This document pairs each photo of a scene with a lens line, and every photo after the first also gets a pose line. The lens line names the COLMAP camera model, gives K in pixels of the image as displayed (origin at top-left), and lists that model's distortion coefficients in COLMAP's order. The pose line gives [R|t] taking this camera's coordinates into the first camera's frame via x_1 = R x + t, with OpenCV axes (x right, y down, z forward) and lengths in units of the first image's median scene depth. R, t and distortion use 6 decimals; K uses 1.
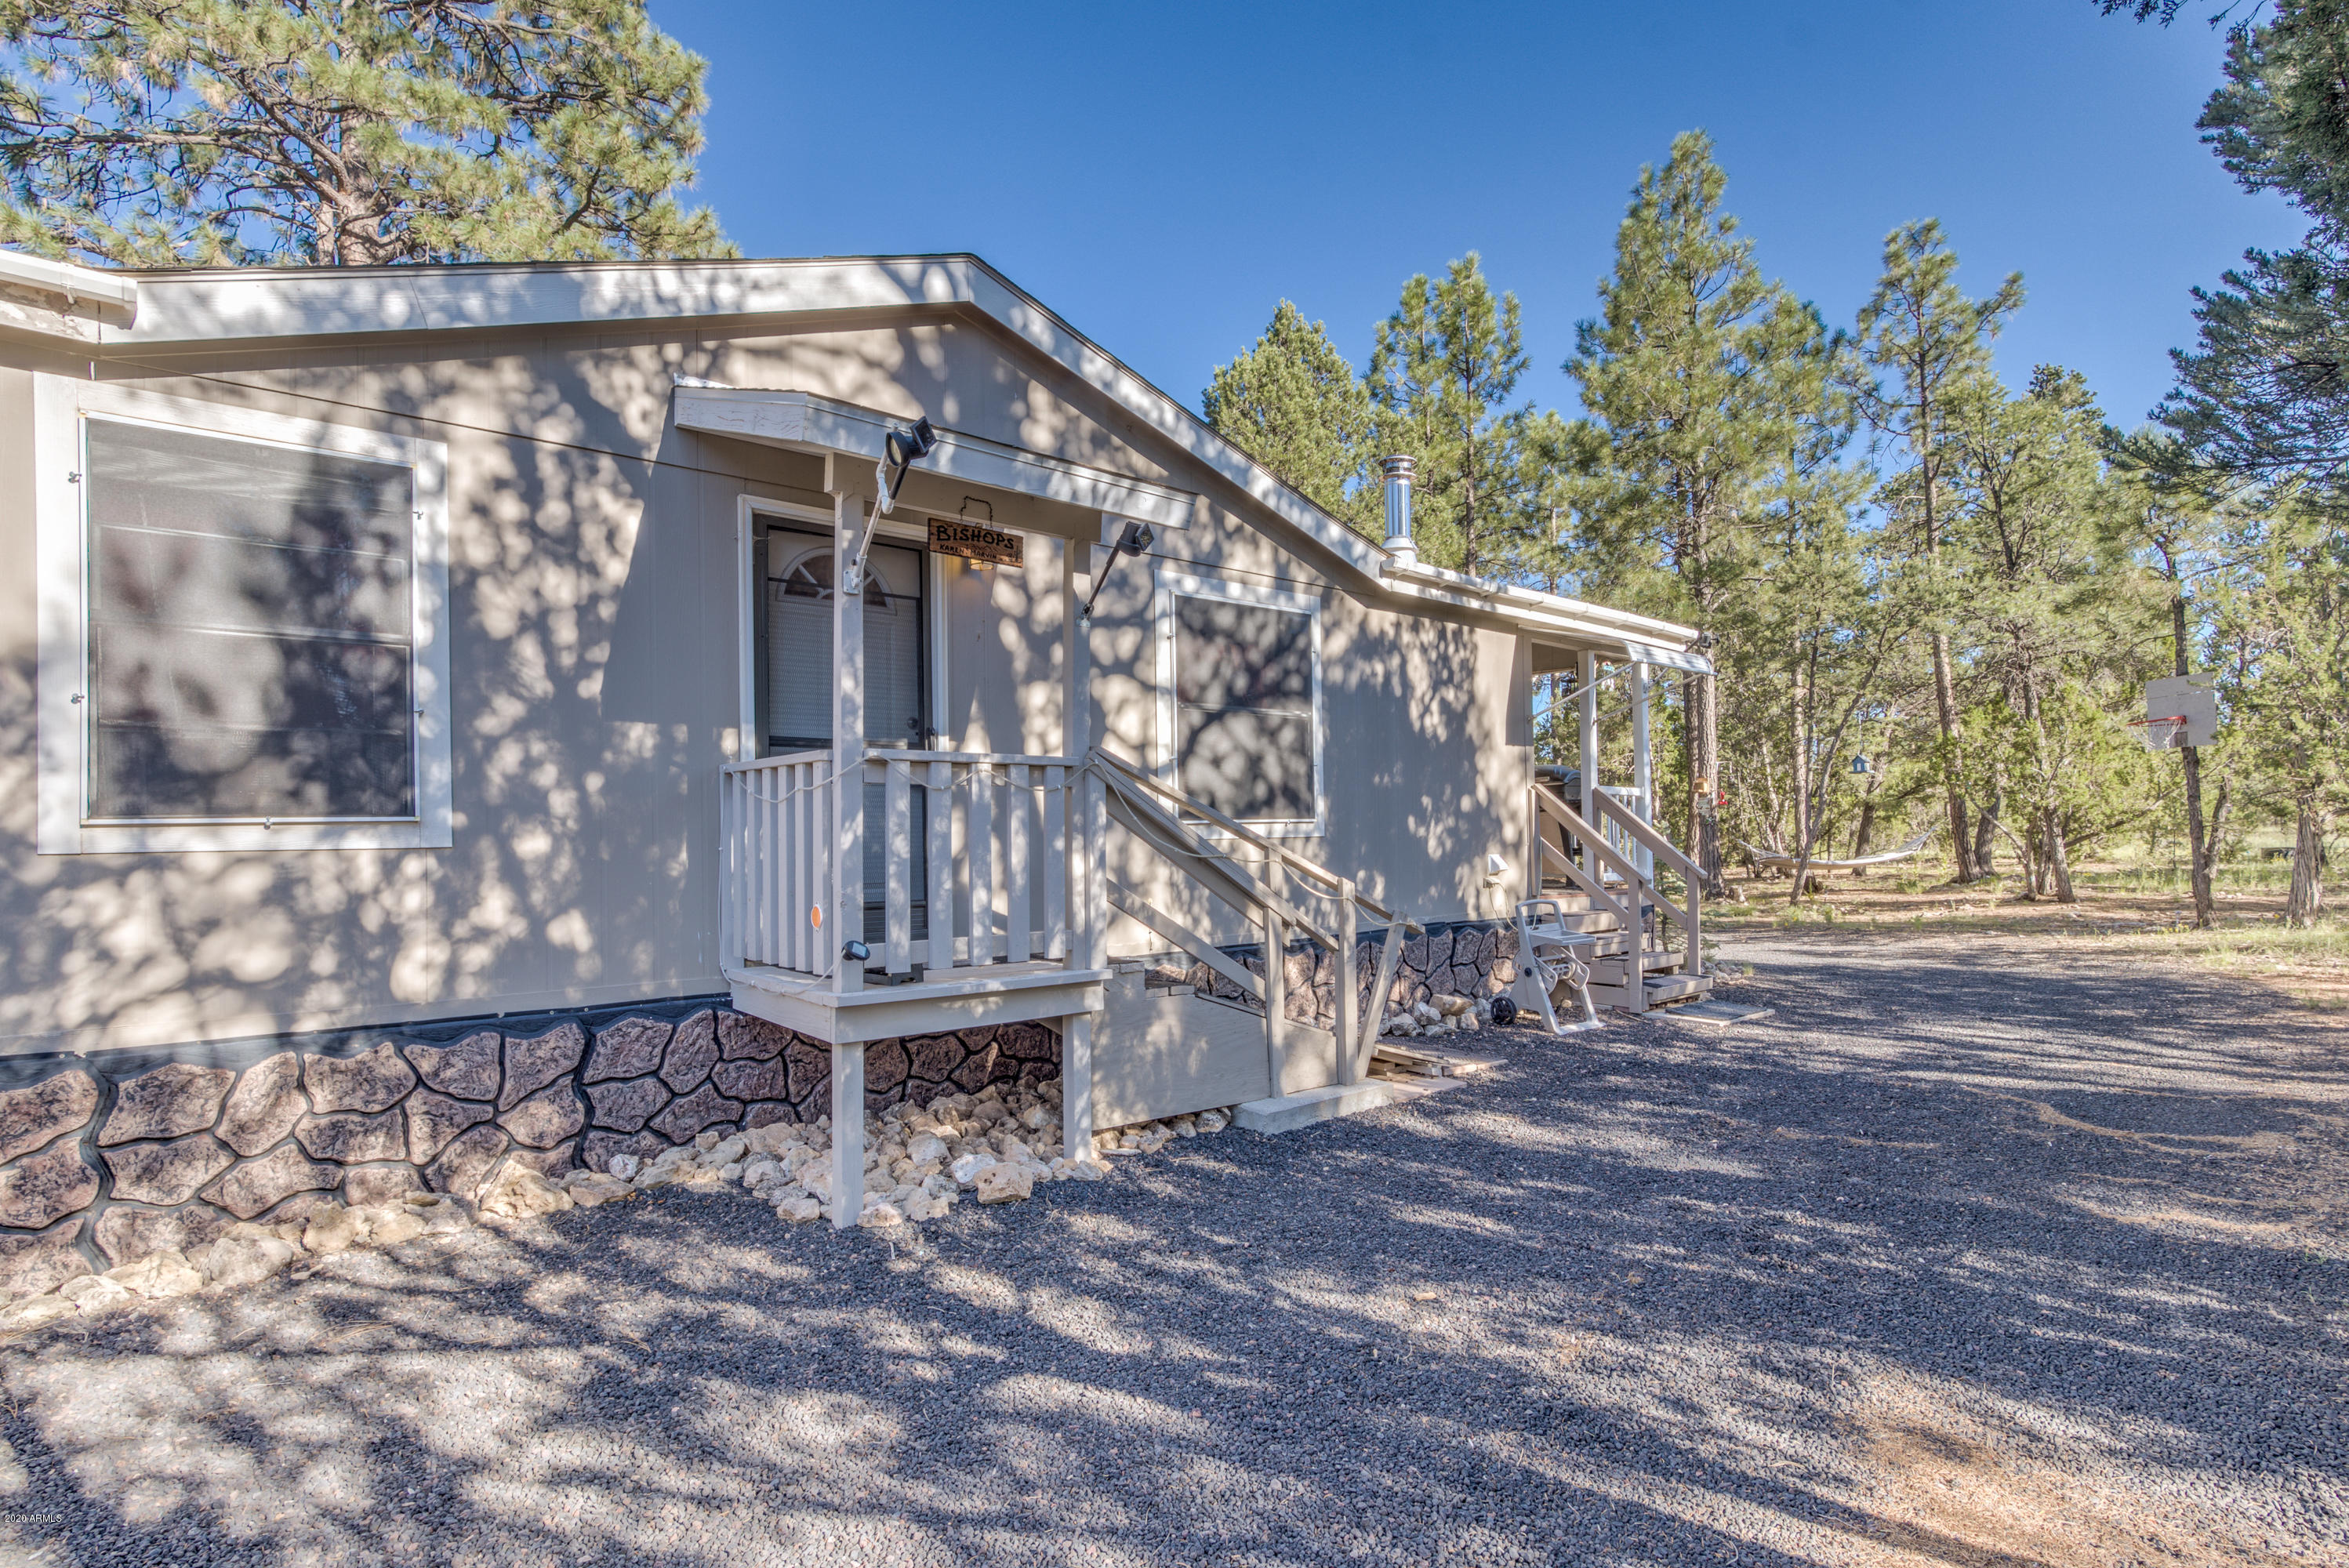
lens RADIAL K [[1091.5, 0, 1168.3], [0, 1091.5, 800.1], [0, 0, 1]] dist [-0.001359, 0.000266]
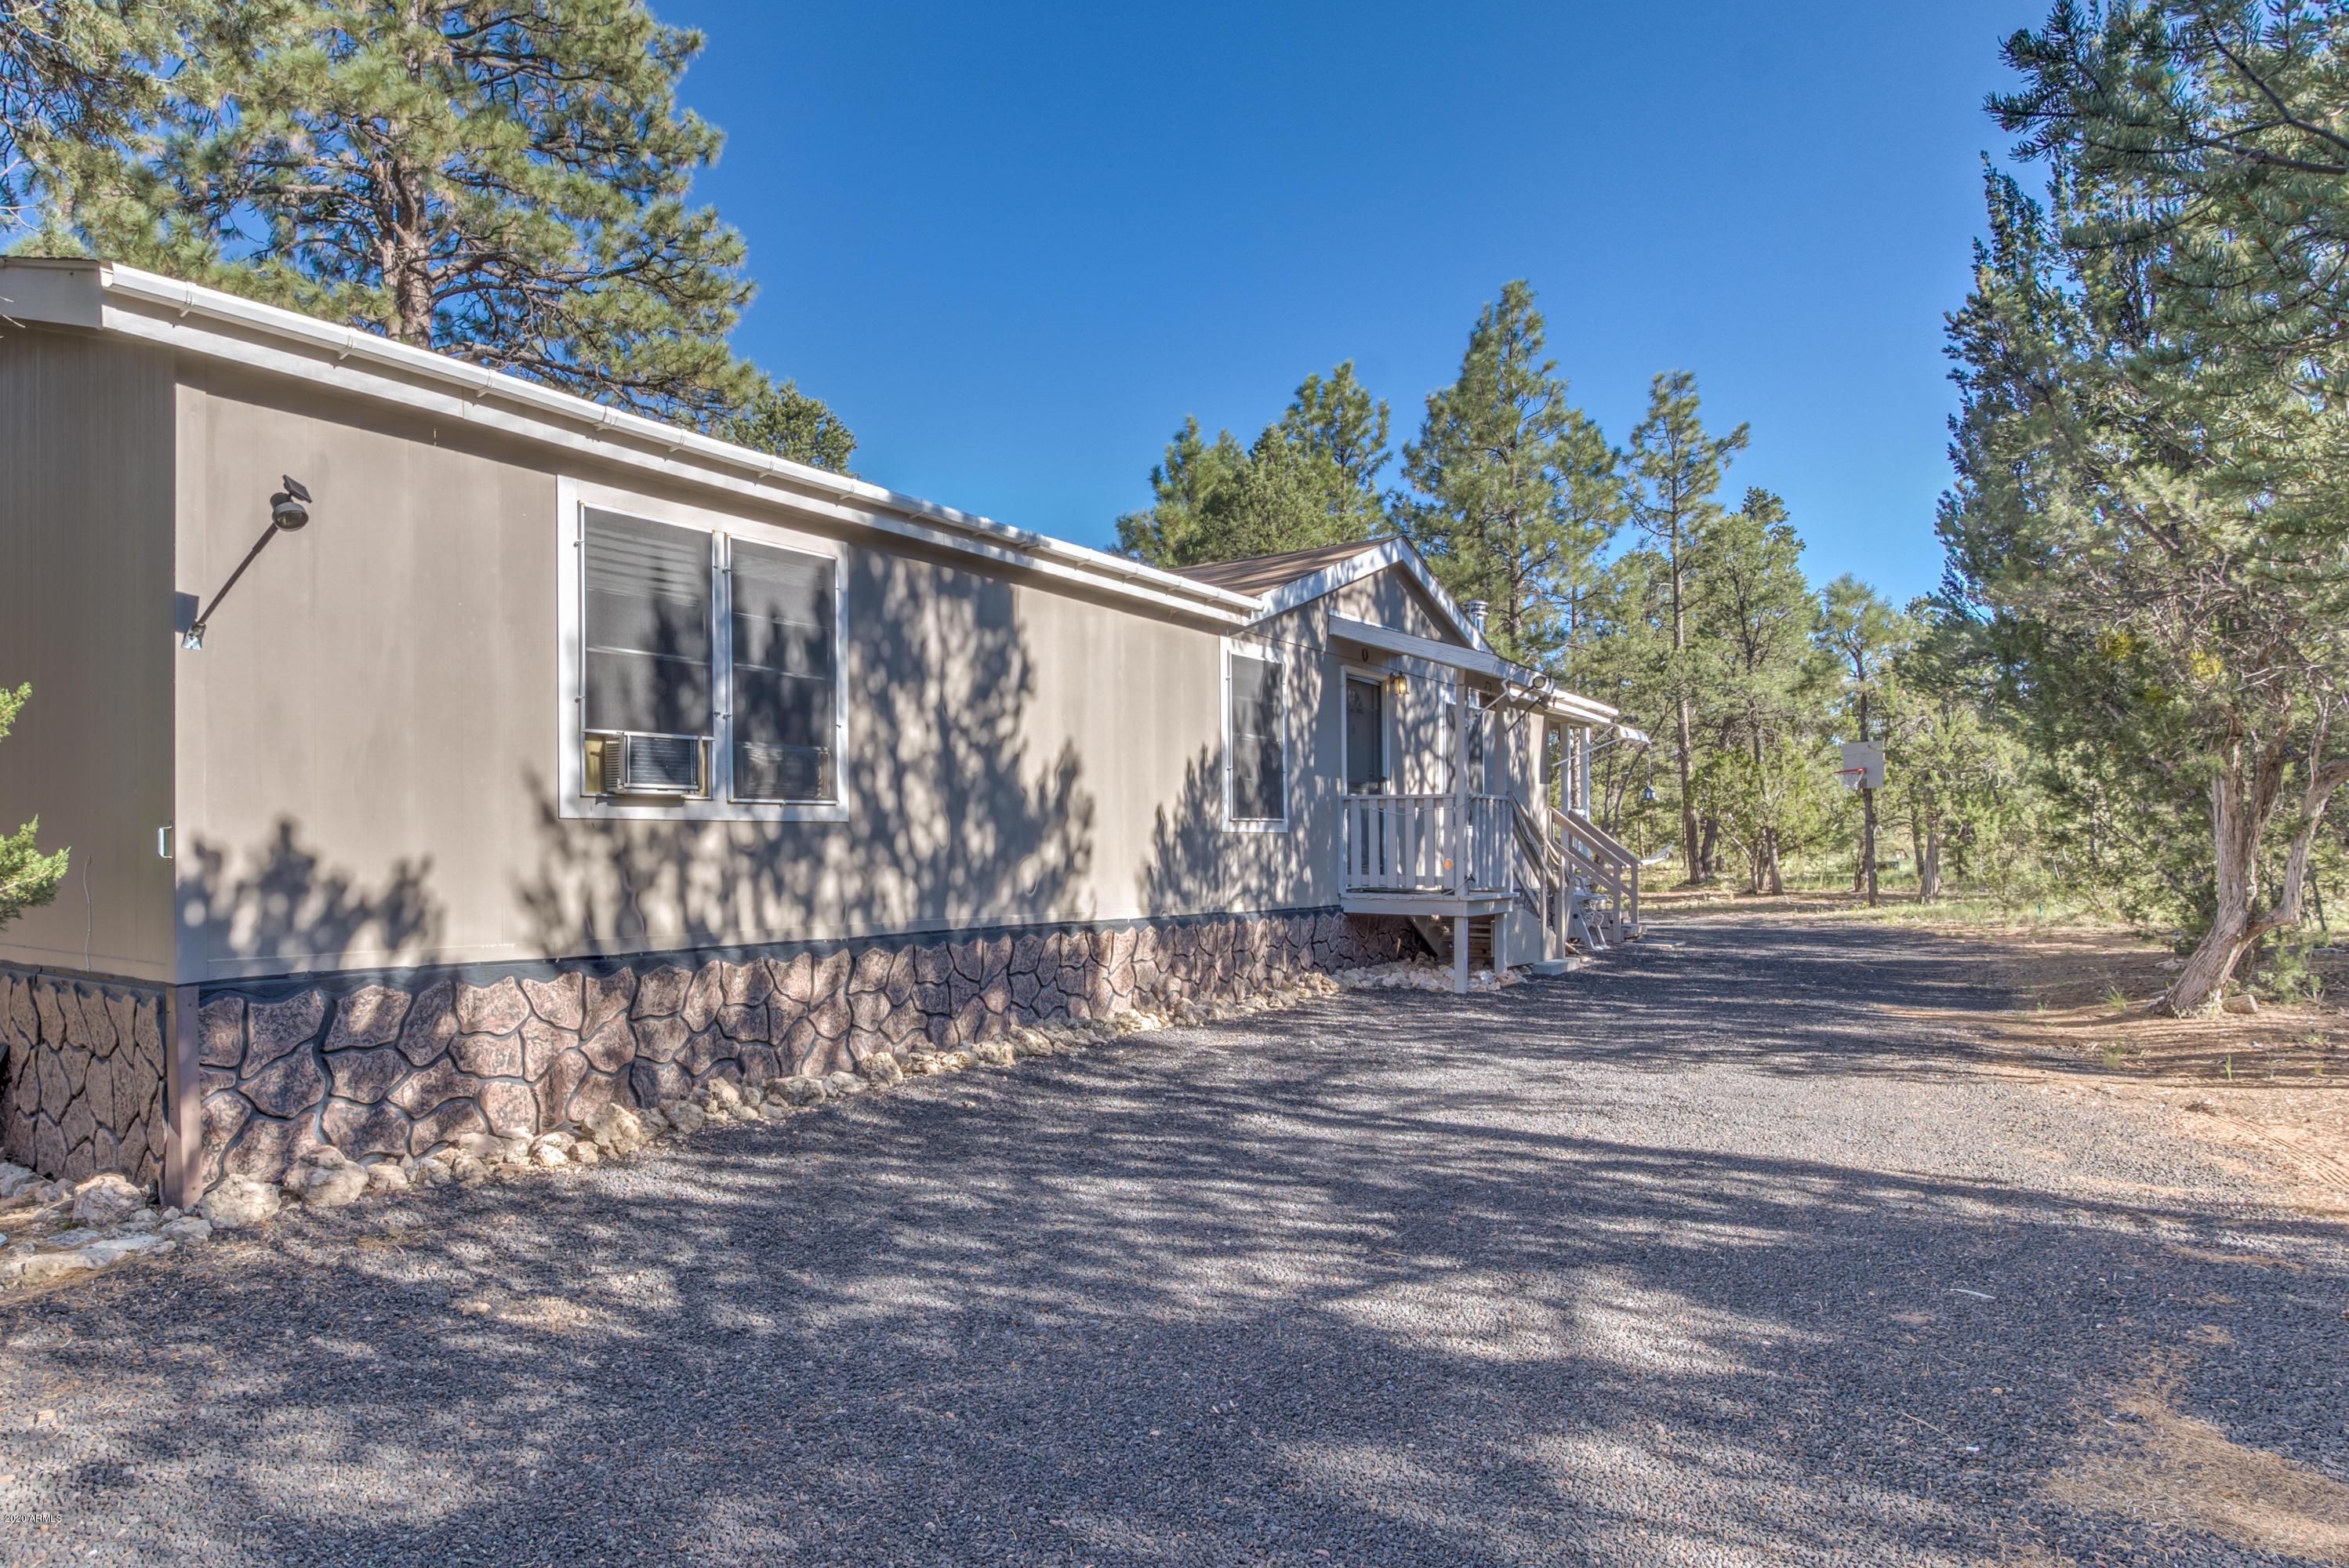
lens RADIAL K [[1081.8, 0, 1176.7], [0, 1081.8, 821.7], [0, 0, 1]] dist [0.023667, -0.000021]
pose [[0.975387, 0.014363, 0.220029, -0.393038], [-0.016816, 0.999816, 0.009282, -0.000576], [-0.219856, -0.012754, 0.975449, -0.319892]]
